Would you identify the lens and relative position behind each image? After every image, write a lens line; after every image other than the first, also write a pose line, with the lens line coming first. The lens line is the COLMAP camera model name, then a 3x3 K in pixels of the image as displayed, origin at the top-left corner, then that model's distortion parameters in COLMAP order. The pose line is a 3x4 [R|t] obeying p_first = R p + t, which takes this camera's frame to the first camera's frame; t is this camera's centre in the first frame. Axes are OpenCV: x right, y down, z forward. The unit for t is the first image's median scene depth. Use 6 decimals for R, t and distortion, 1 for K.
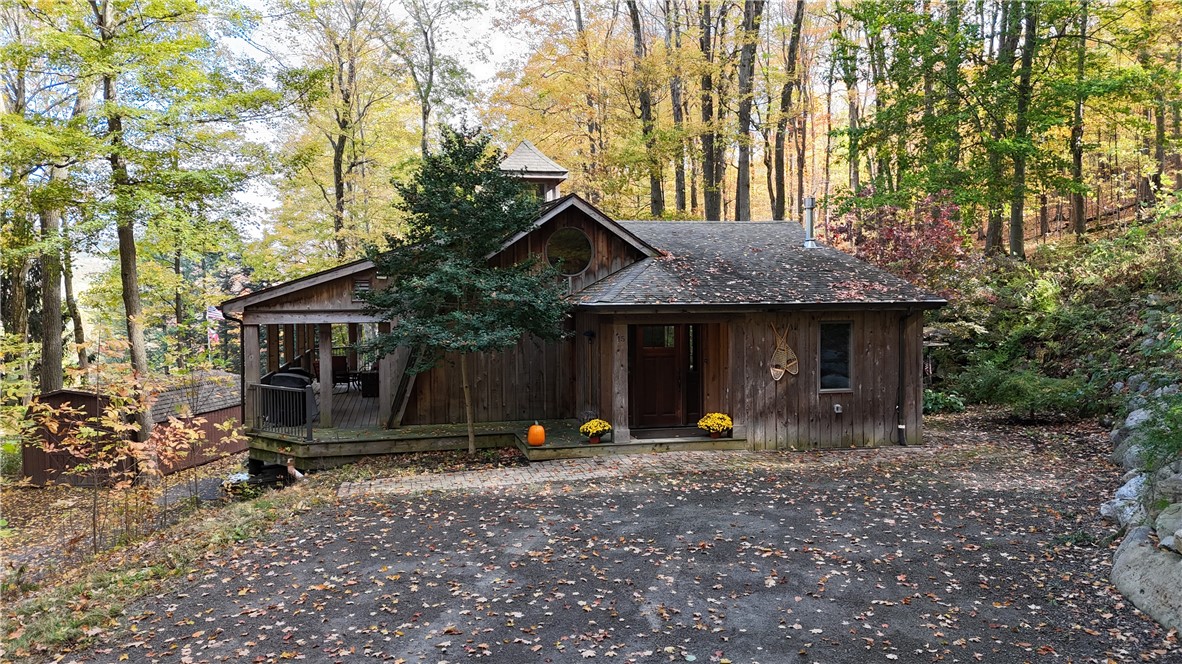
lens RADIAL K [[847.1, 0, 596.0], [0, 847.1, 335.1], [0, 0, 1]] dist [0.138100, -0.201857]
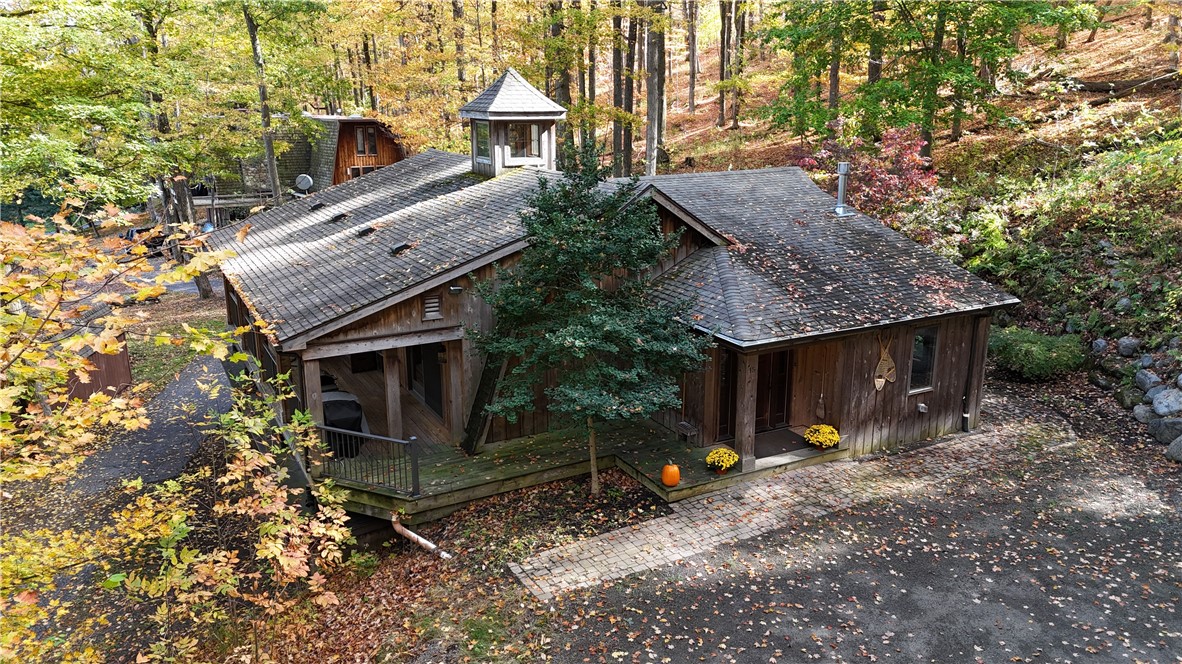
lens RADIAL K [[857.8, 0, 594.7], [0, 857.8, 329.8], [0, 0, 1]] dist [0.114278, -0.125738]
pose [[0.962819, -0.062086, 0.262918, -0.373548], [0.003999, 0.976402, 0.215925, -0.236930], [-0.270119, -0.206845, 0.940346, 0.128807]]
